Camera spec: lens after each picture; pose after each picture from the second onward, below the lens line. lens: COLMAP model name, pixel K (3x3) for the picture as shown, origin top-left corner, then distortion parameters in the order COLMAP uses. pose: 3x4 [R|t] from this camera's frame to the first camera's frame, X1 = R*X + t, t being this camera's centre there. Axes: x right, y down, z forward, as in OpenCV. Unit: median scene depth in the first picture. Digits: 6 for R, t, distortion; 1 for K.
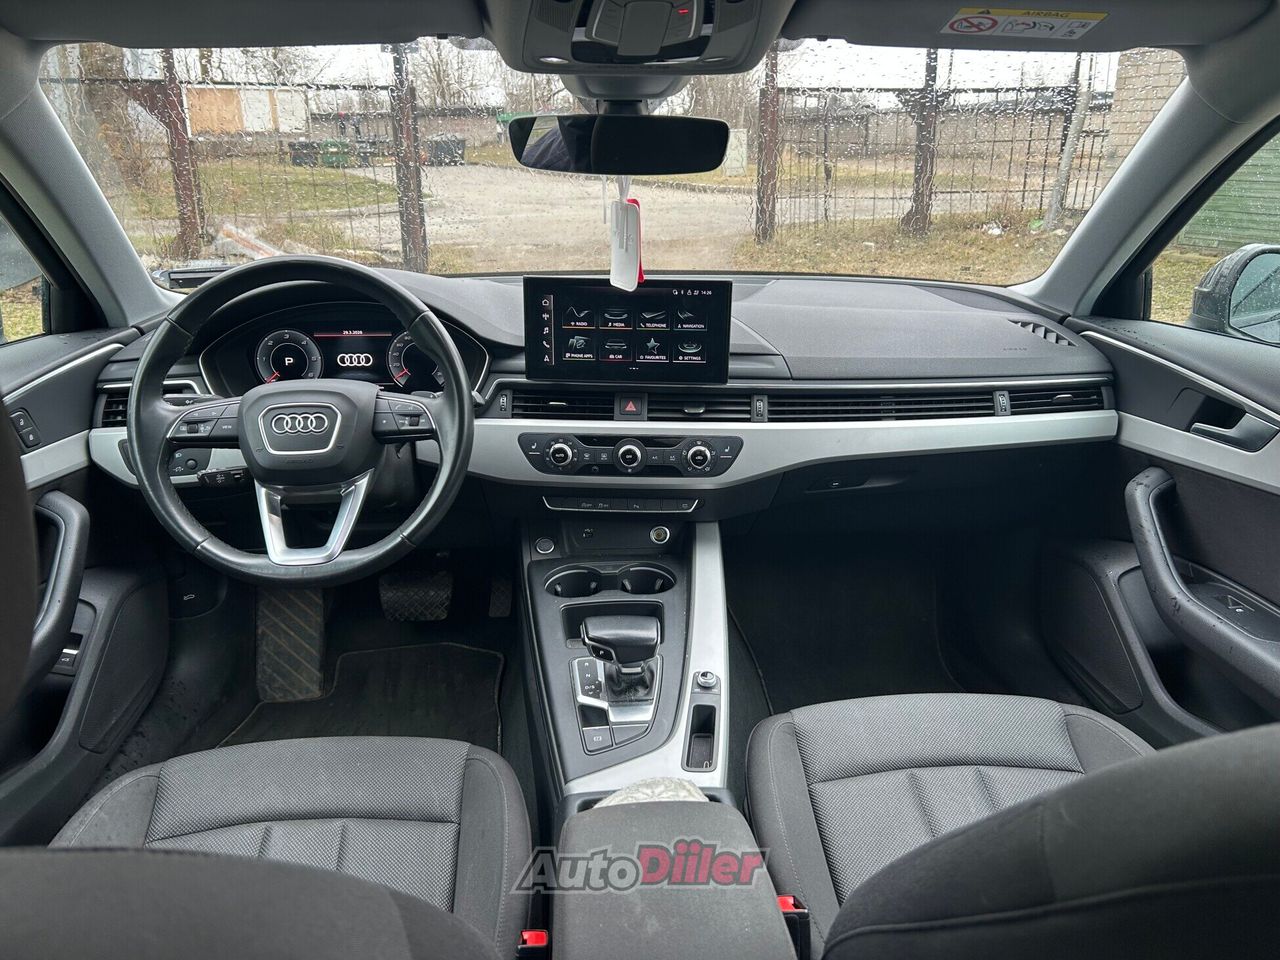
lens RADIAL K [[970.8, 0, 640.8], [0, 970.8, 483.8], [0, 0, 1]] dist [-0.010835, -0.014047]
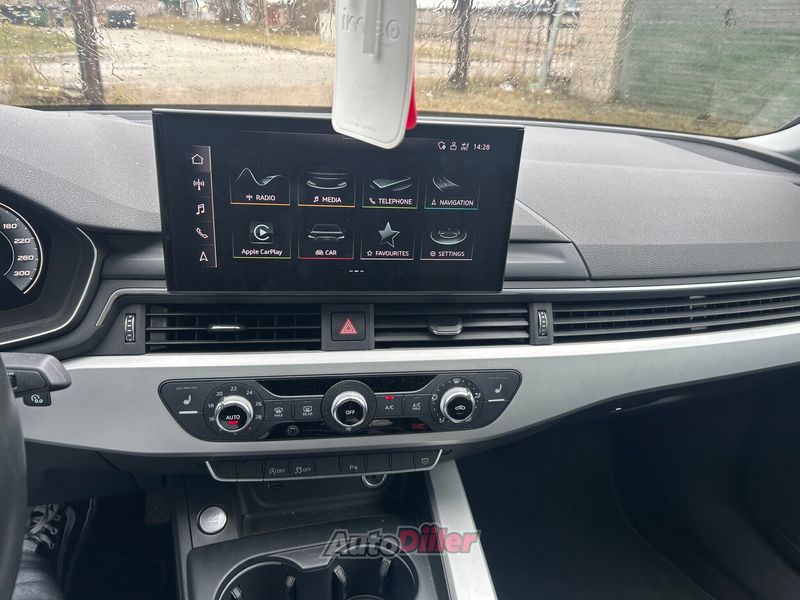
lens RADIAL K [[606.7, 0, 402.1], [0, 606.7, 294.7], [0, 0, 1]] dist [-0.010835, -0.014047]
pose [[0.975656, -0.034412, 0.216589, -0.060169], [0.017332, 0.996622, 0.080272, -0.131924], [-0.218620, -0.074564, 0.972957, 0.617480]]
